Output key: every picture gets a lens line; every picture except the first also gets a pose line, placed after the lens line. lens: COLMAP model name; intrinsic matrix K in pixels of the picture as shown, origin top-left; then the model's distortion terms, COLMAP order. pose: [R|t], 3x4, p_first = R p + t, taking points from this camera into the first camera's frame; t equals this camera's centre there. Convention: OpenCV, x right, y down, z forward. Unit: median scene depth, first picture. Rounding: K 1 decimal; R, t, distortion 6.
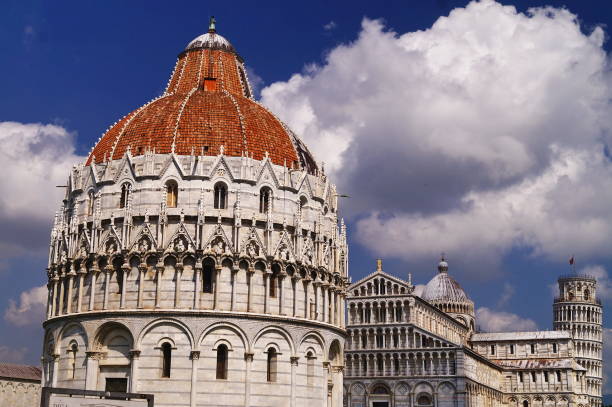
lens RADIAL K [[831.0, 0, 291.9], [0, 831.0, 202.6], [0, 0, 1]] dist [-0.034135, -0.034279]
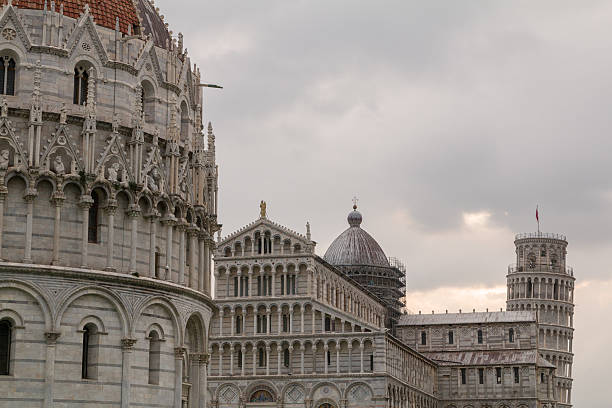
lens RADIAL K [[1168.9, 0, 305.3], [0, 1168.9, 202.7], [0, 0, 1]] dist [0.006731, 0.024074]
pose [[0.989521, 0.013692, 0.143740, 0.007021], [-0.021473, 0.998378, 0.052722, 0.035890], [-0.142785, -0.055256, 0.988210, 0.127964]]
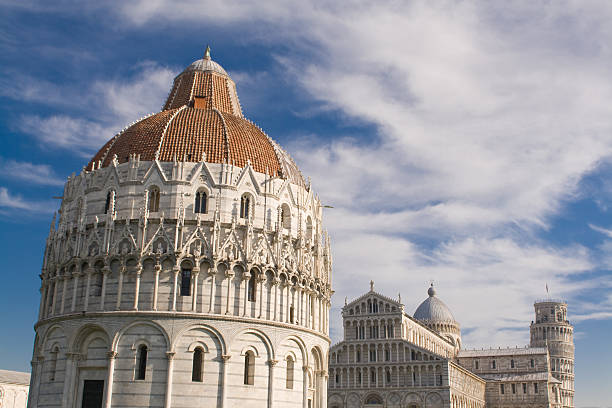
lens RADIAL K [[683.2, 0, 306.9], [0, 683.2, 208.2], [0, 0, 1]] dist [-0.081692, 0.009054]
pose [[0.999950, -0.002313, -0.009738, 0.050935], [0.001701, 0.998046, -0.062463, 0.052909], [0.009863, 0.062444, 0.998000, 0.166791]]
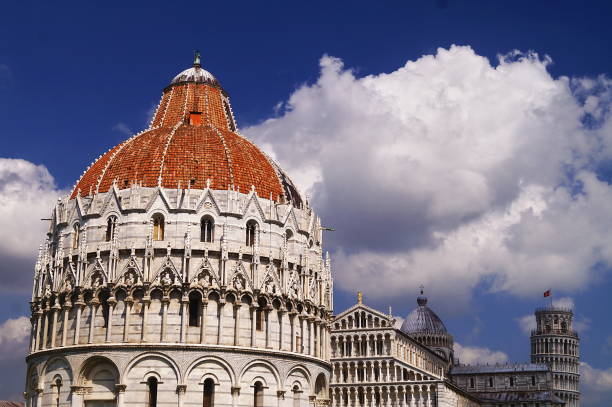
lens RADIAL K [[831.0, 0, 291.9], [0, 831.0, 202.6], [0, 0, 1]] dist [-0.034135, -0.034279]
pose [[0.999534, 0.002009, 0.030446, -0.014105], [-0.000806, 0.999220, -0.039469, -0.000667], [-0.030501, 0.039426, 0.998757, -0.004767]]
